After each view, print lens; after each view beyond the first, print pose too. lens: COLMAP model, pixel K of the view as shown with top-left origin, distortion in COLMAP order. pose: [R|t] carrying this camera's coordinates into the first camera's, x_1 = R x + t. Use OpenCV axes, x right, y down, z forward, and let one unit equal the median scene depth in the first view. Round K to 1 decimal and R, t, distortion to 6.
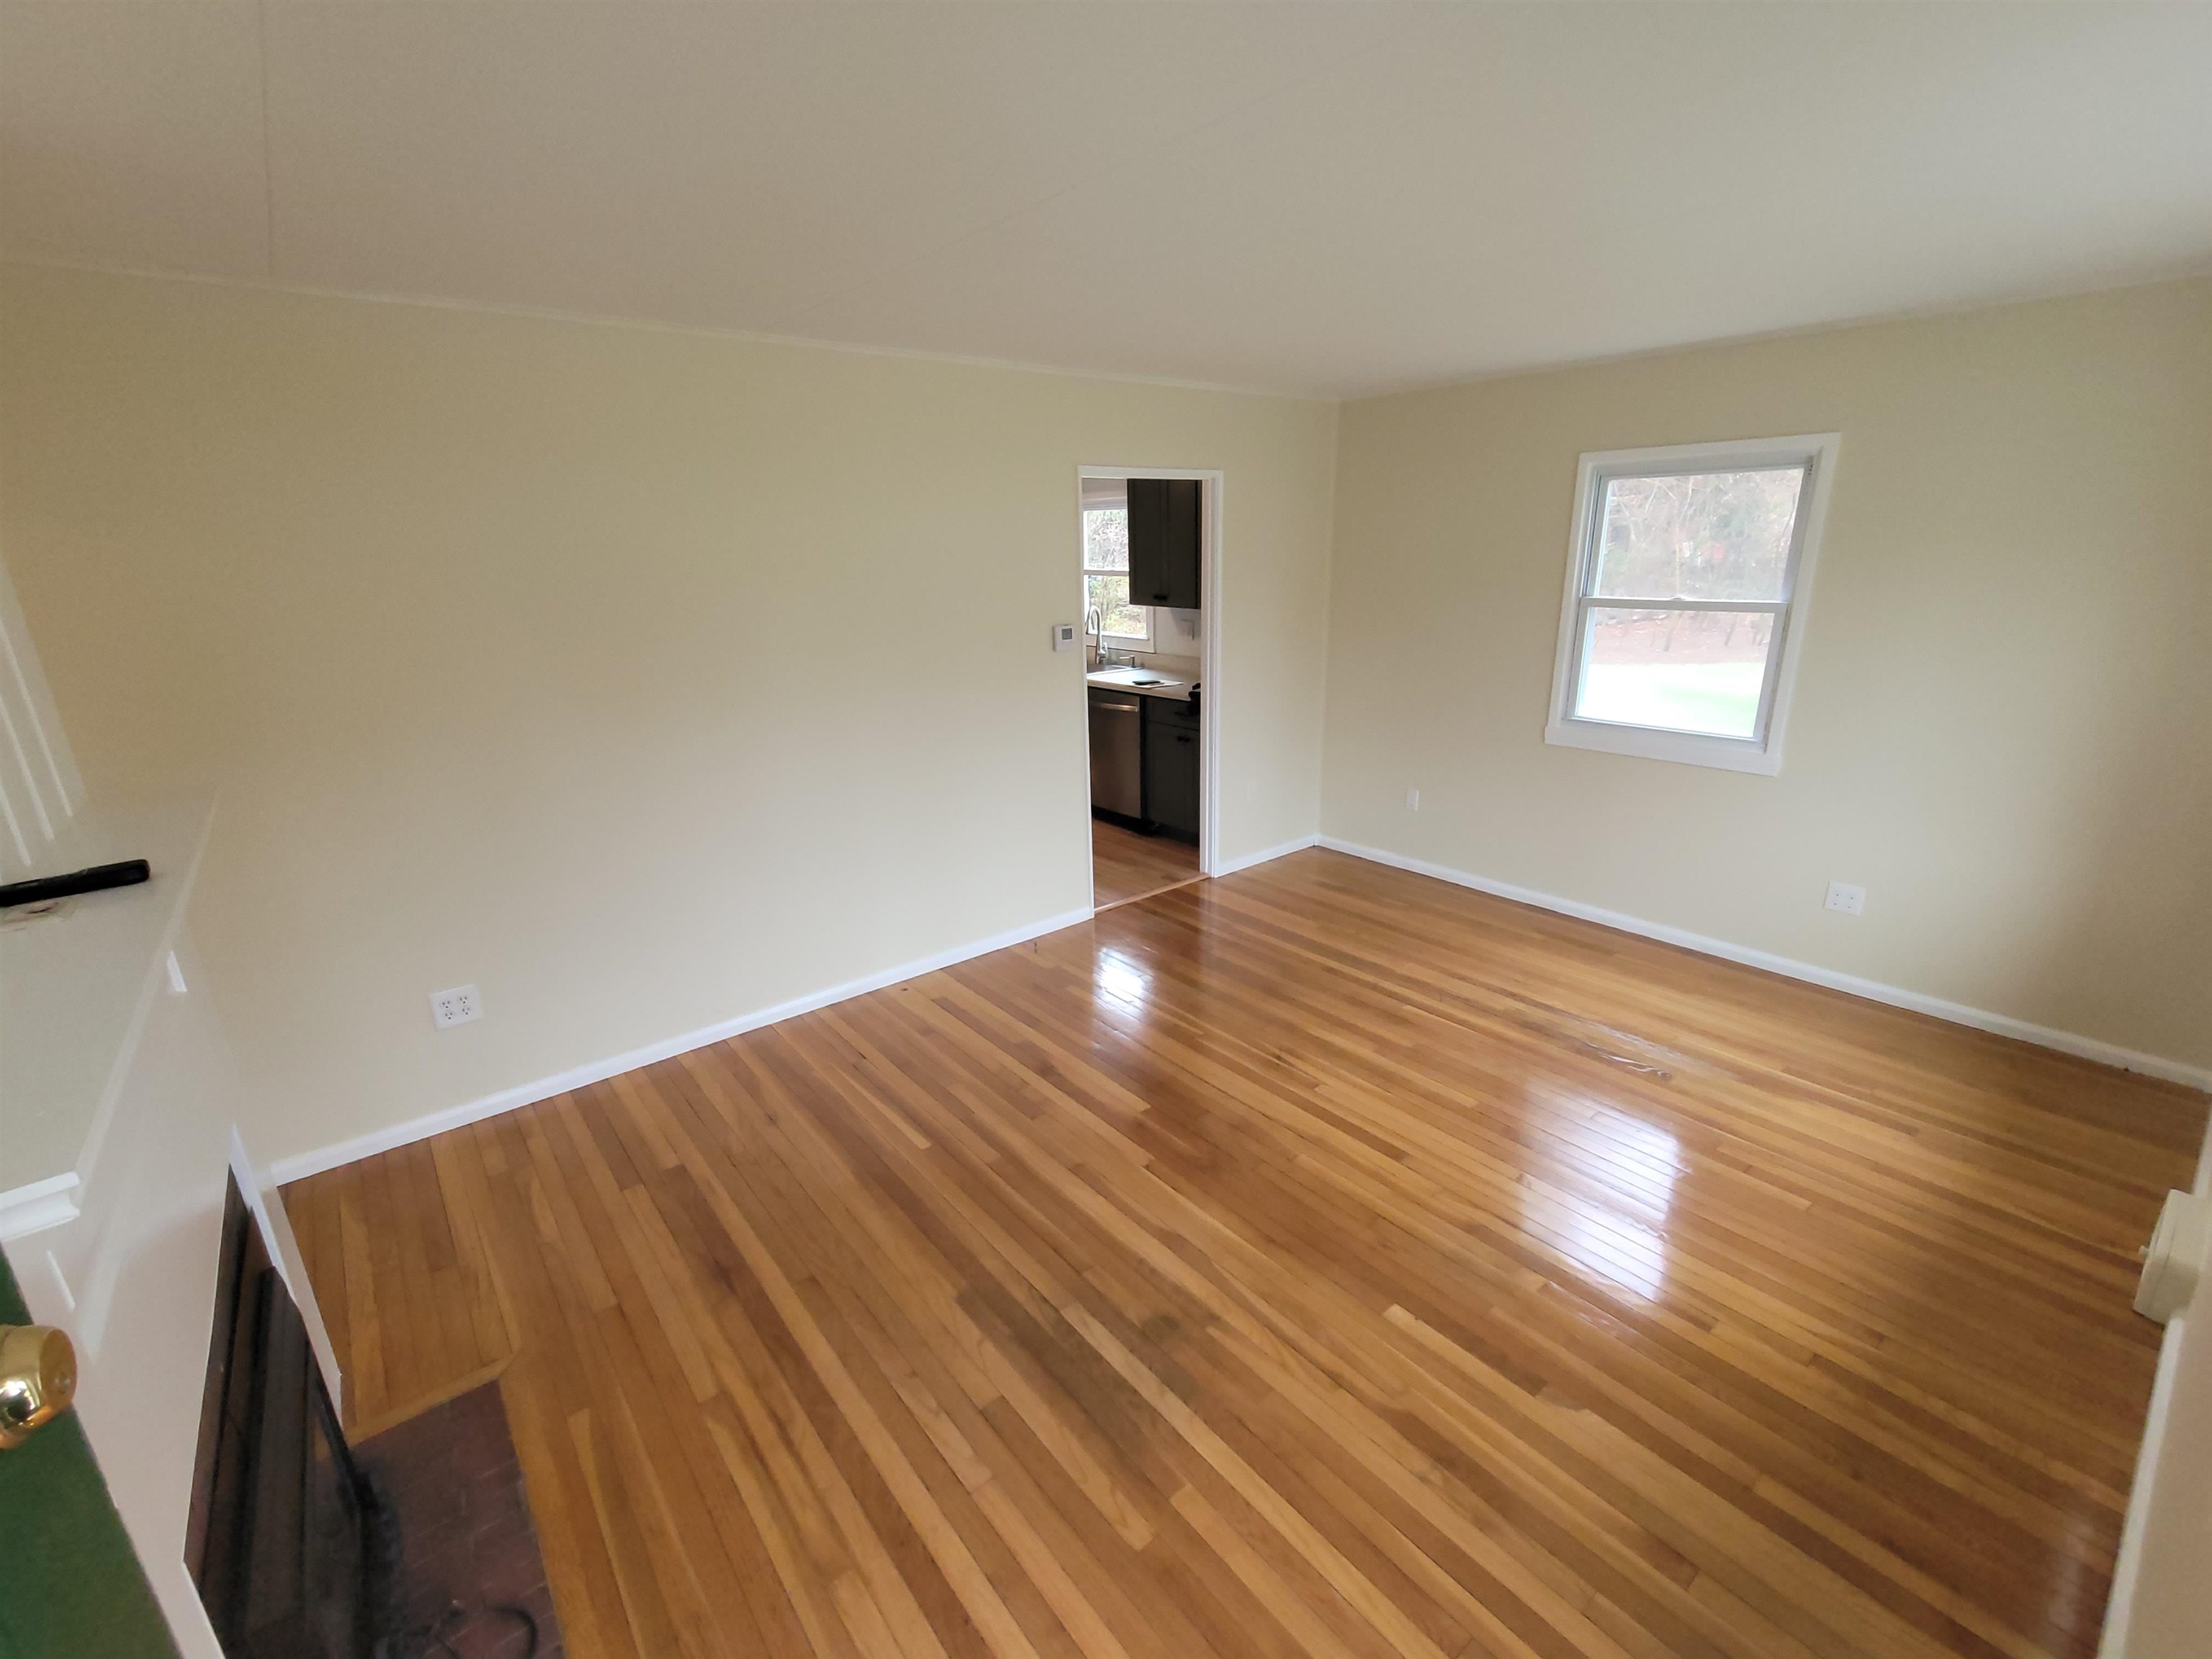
lens RADIAL K [[956.5, 0, 1109.3], [0, 956.5, 839.4], [0, 0, 1]] dist [-0.000325, -0.000190]
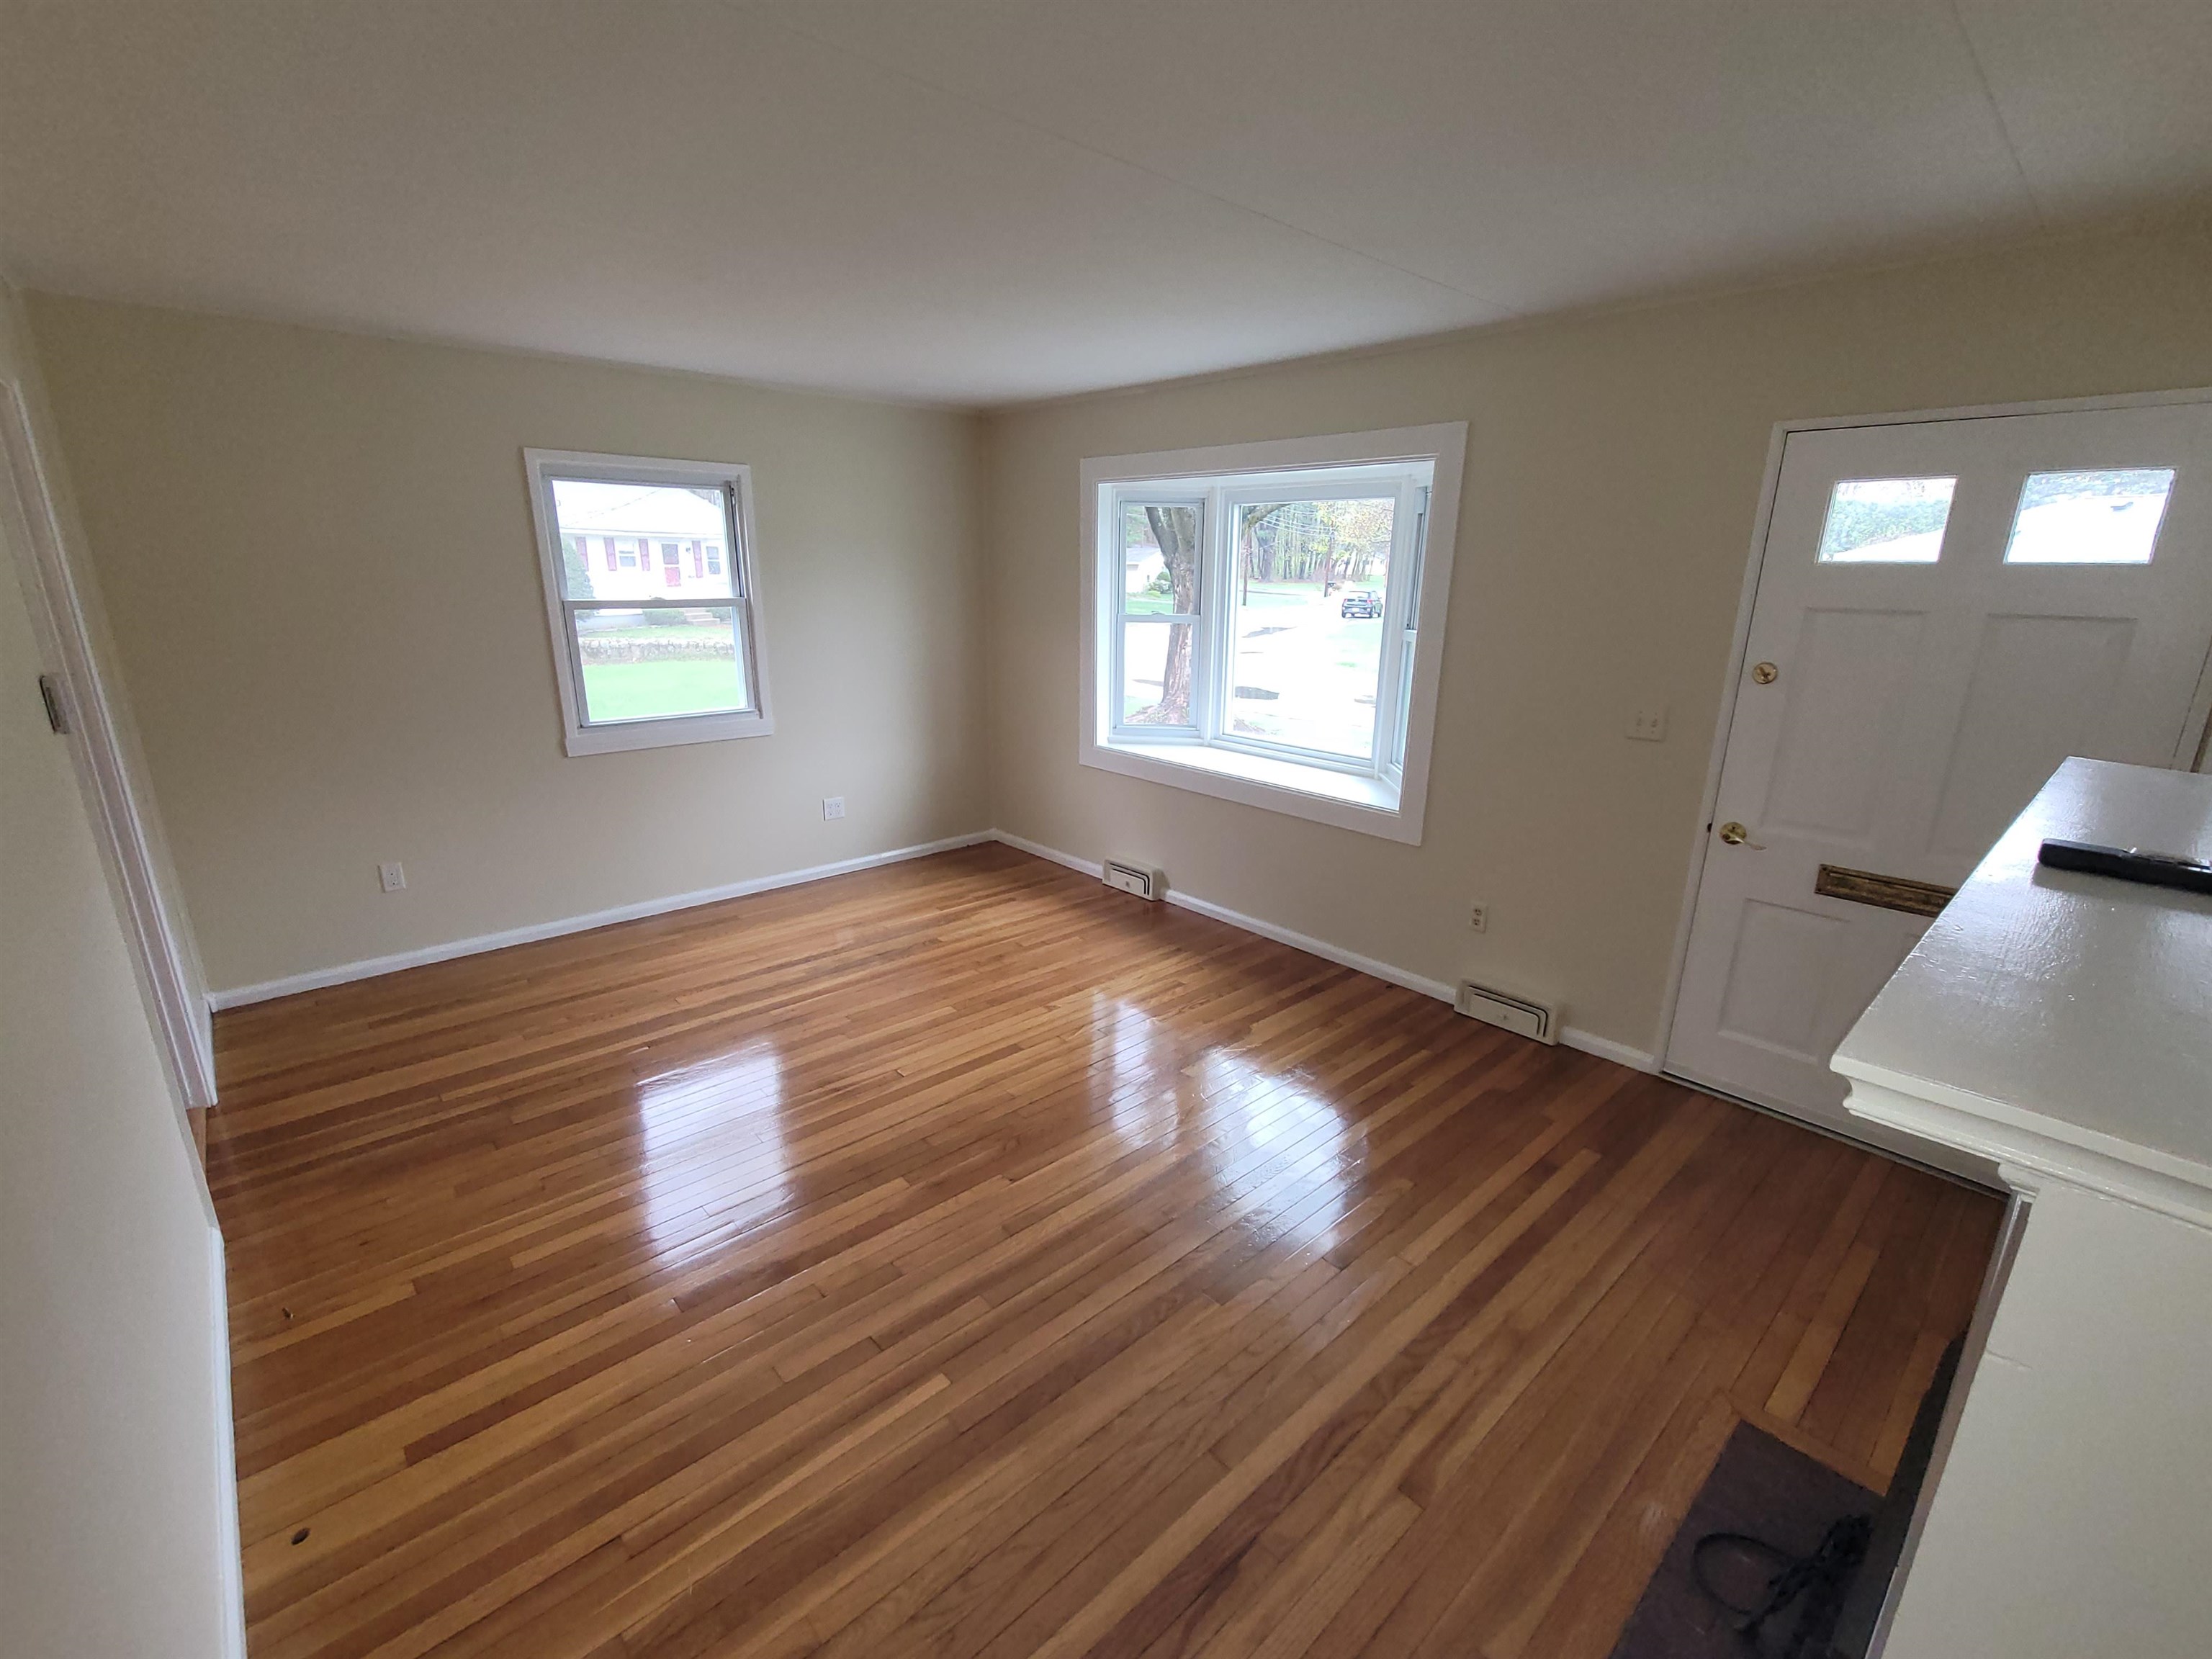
lens RADIAL K [[956.5, 0, 1109.3], [0, 956.5, 839.4], [0, 0, 1]] dist [-0.000325, -0.000190]
pose [[-0.057545, -0.255058, 0.965212, -0.694370], [0.287101, 0.921746, 0.260688, -0.164466], [-0.956170, 0.292114, 0.020186, 0.692370]]
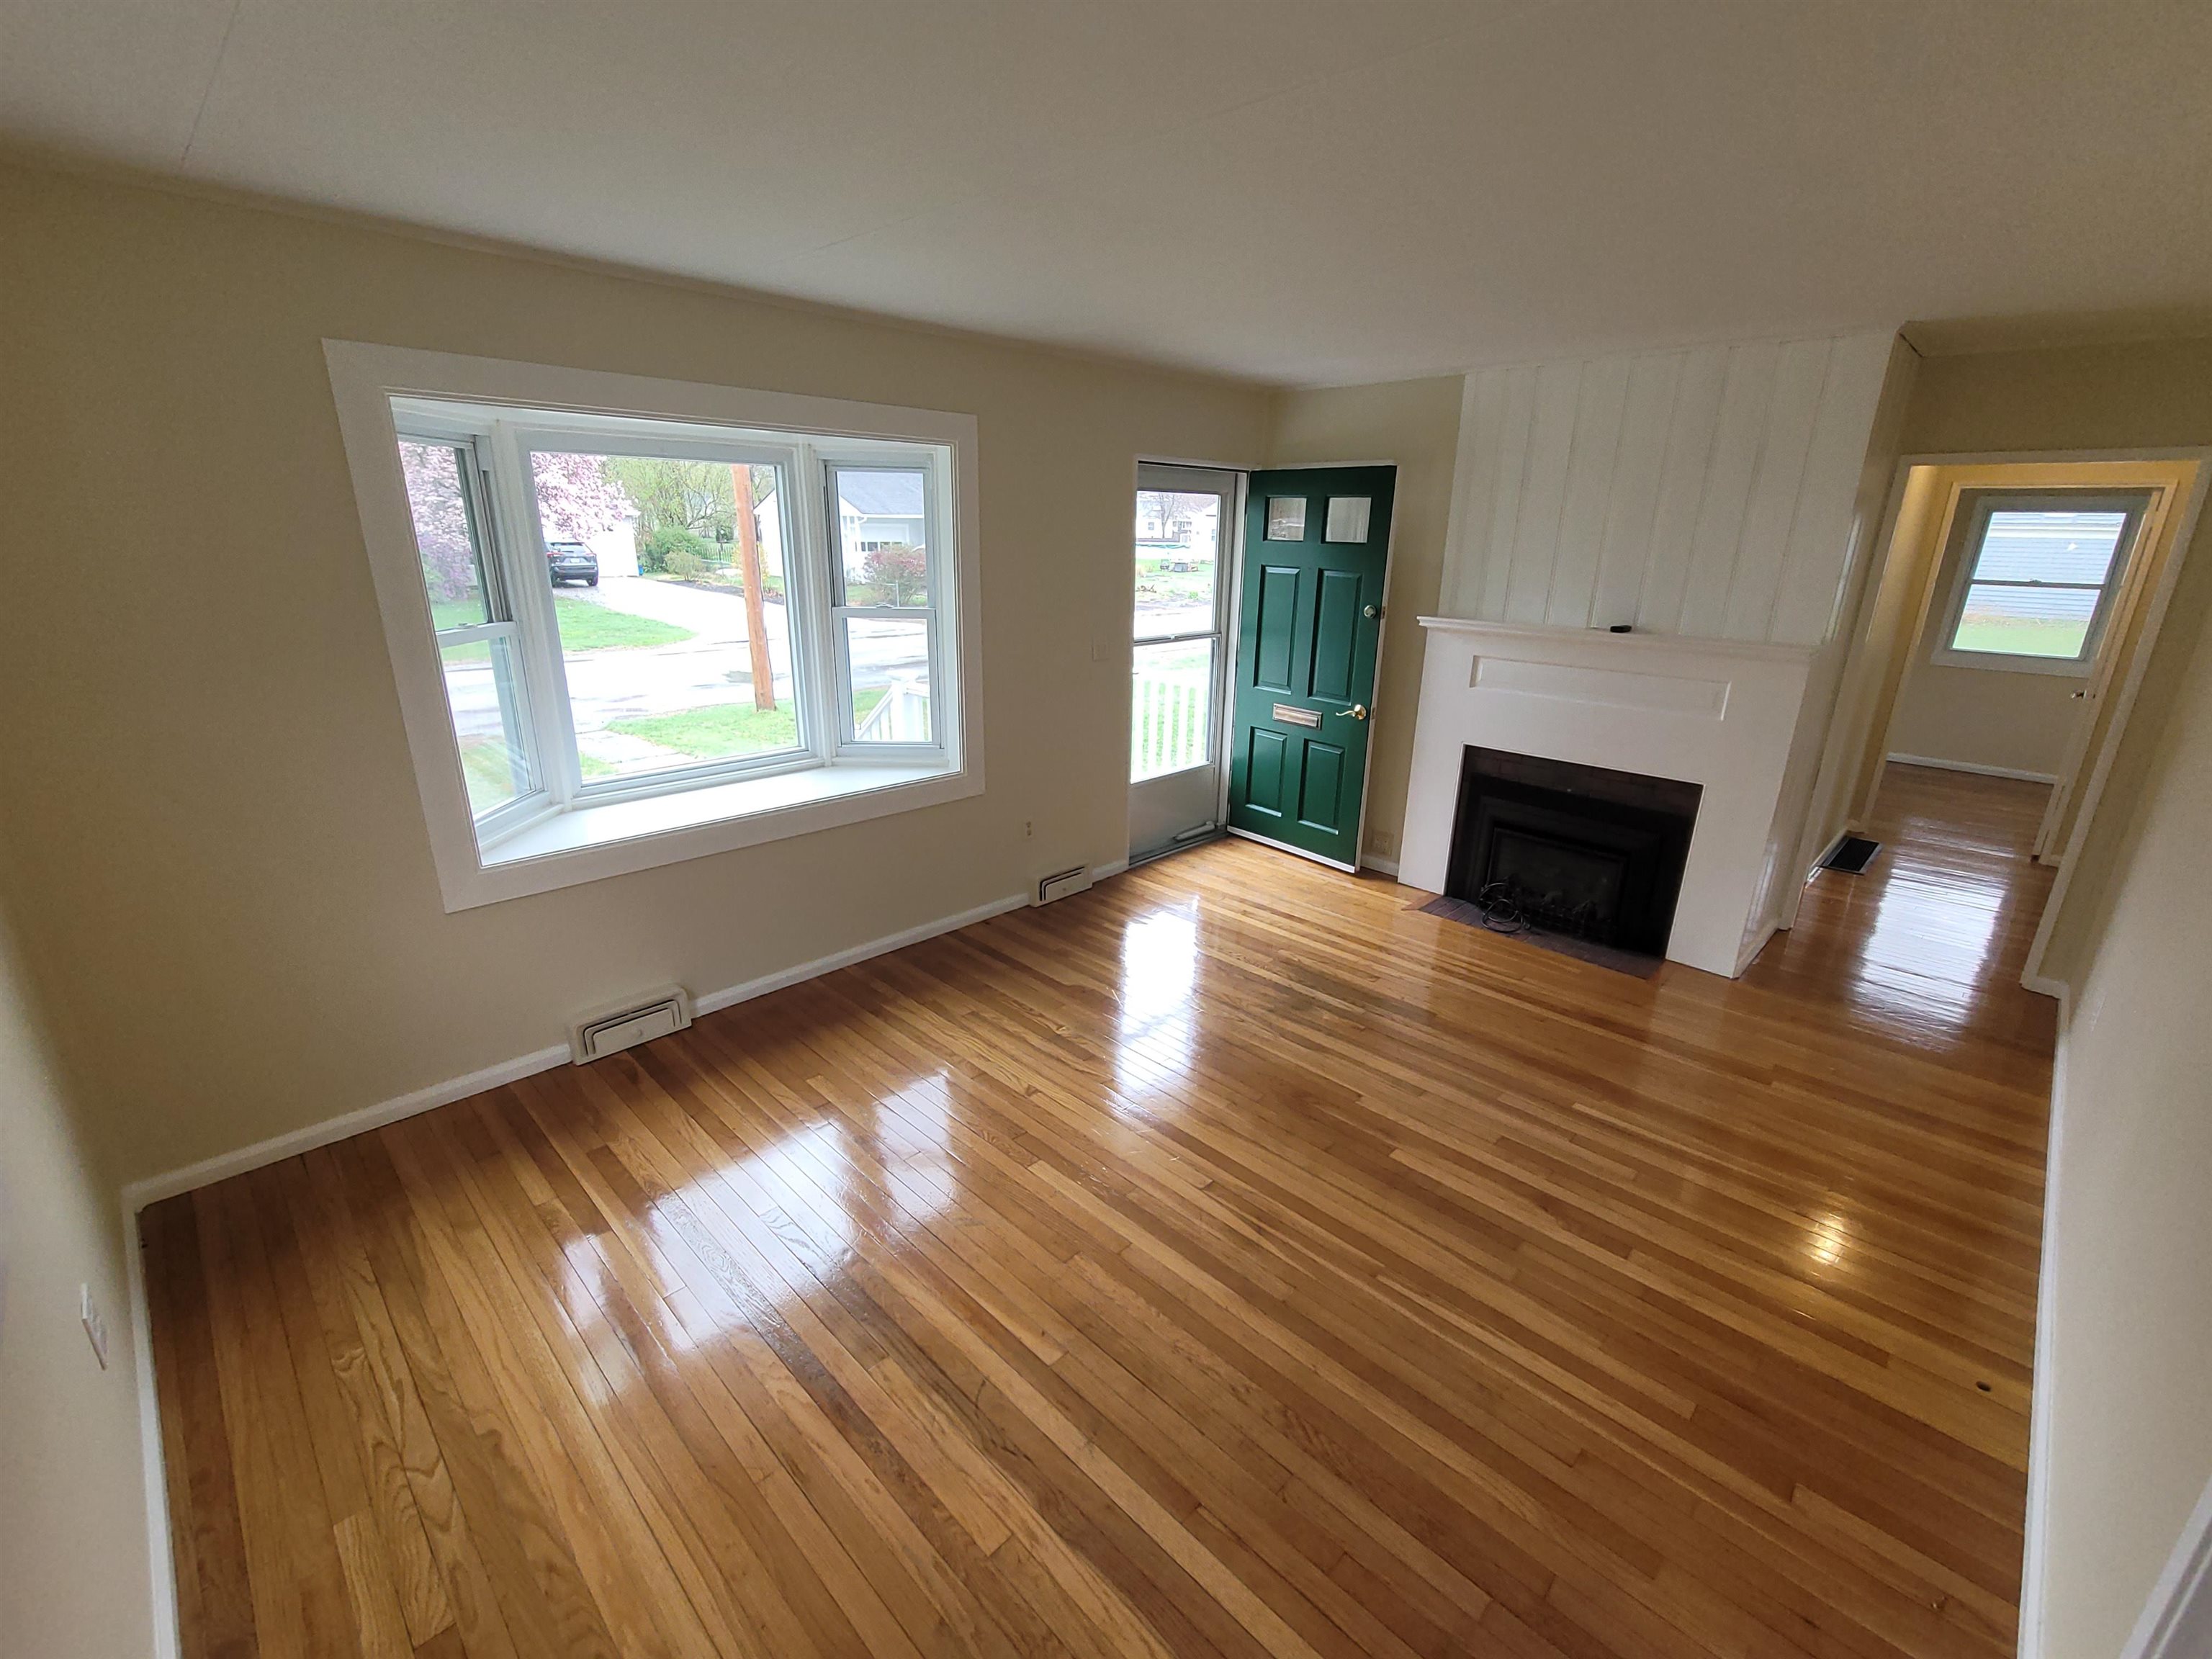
lens RADIAL K [[956.5, 0, 1109.3], [0, 956.5, 839.4], [0, 0, 1]] dist [-0.000325, -0.000190]
pose [[-0.994310, 0.039620, -0.098882, 0.371741], [-0.025813, 0.810976, 0.584510, -0.468640], [0.103349, 0.583737, -0.805339, 1.476234]]
